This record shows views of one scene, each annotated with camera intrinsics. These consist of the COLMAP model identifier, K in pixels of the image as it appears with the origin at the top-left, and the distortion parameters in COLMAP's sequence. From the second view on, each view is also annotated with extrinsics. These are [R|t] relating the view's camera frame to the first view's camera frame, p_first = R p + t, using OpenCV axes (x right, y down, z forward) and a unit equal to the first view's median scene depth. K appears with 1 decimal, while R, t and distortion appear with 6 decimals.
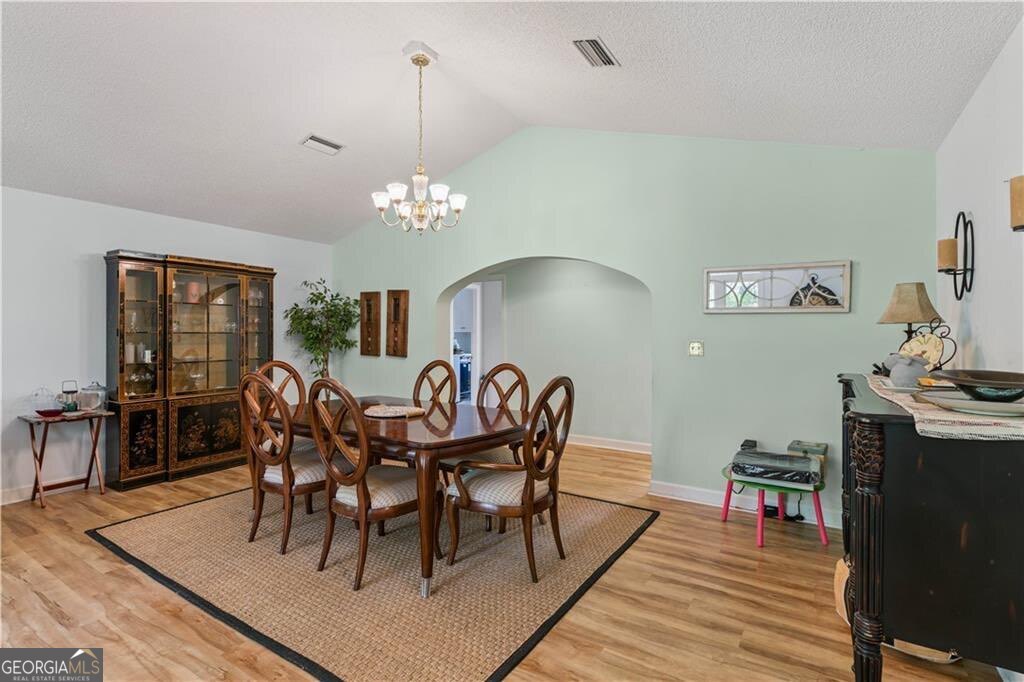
lens RADIAL K [[488.1, 0, 509.2], [0, 488.1, 337.1], [0, 0, 1]] dist [0.001514, -0.000140]
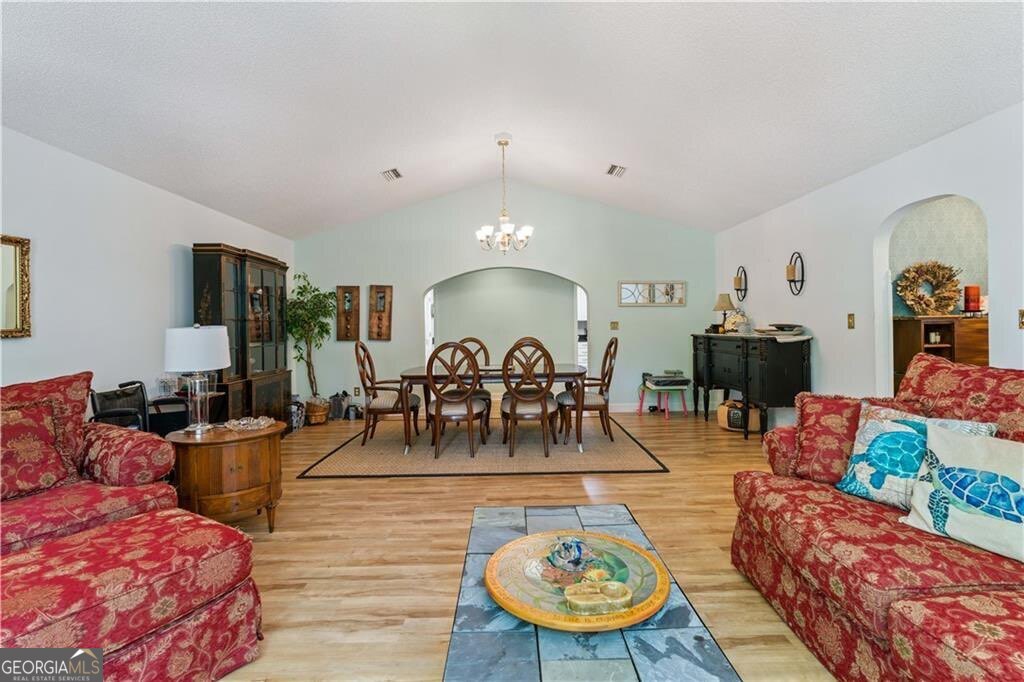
lens RADIAL K [[488.1, 0, 511.5], [0, 488.1, 332.9], [0, 0, 1]] dist [0.001514, -0.000140]
pose [[0.837276, -0.022464, 0.546318, -0.834955], [0.020578, 0.999742, 0.009572, 0.022484], [-0.546392, 0.003227, 0.837523, -0.264110]]
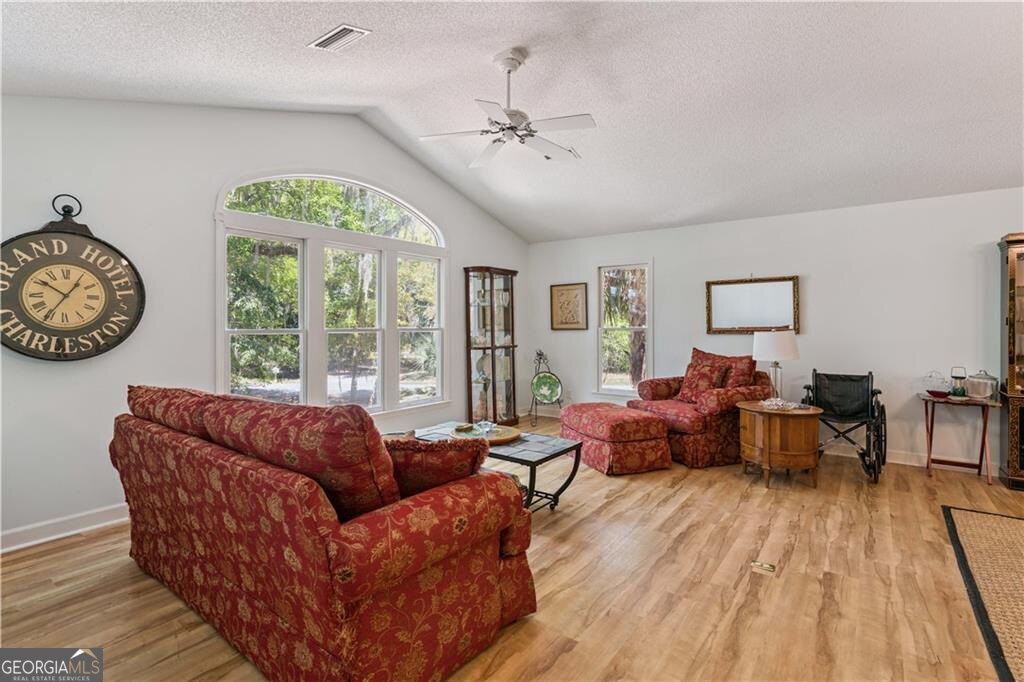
lens RADIAL K [[488.1, 0, 506.0], [0, 488.1, 334.4], [0, 0, 1]] dist [0.001514, -0.000140]
pose [[-0.065752, 0.024543, -0.997534, 0.209176], [-0.006009, 0.999670, 0.024991, -0.002245], [0.997818, 0.007637, -0.065583, 0.080060]]
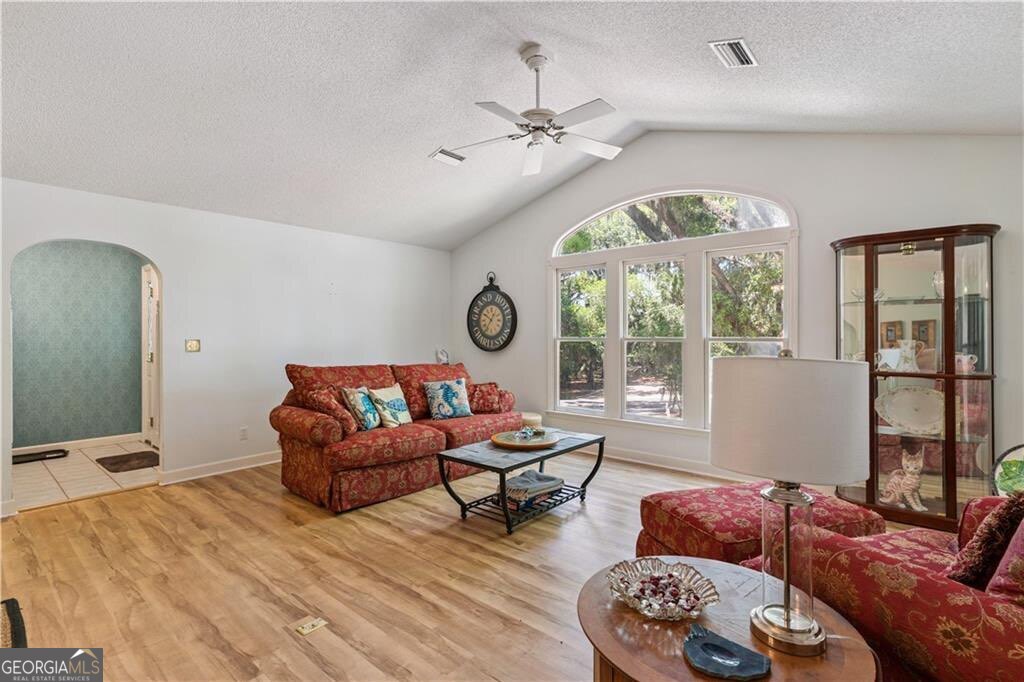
lens RADIAL K [[488.1, 0, 511.4], [0, 488.1, 335.6], [0, 0, 1]] dist [0.001514, -0.000140]
pose [[-0.990368, 0.003003, 0.138426, -0.720116], [0.004235, 0.999954, 0.008606, -0.002561], [-0.138394, 0.009110, -0.990335, 0.856251]]
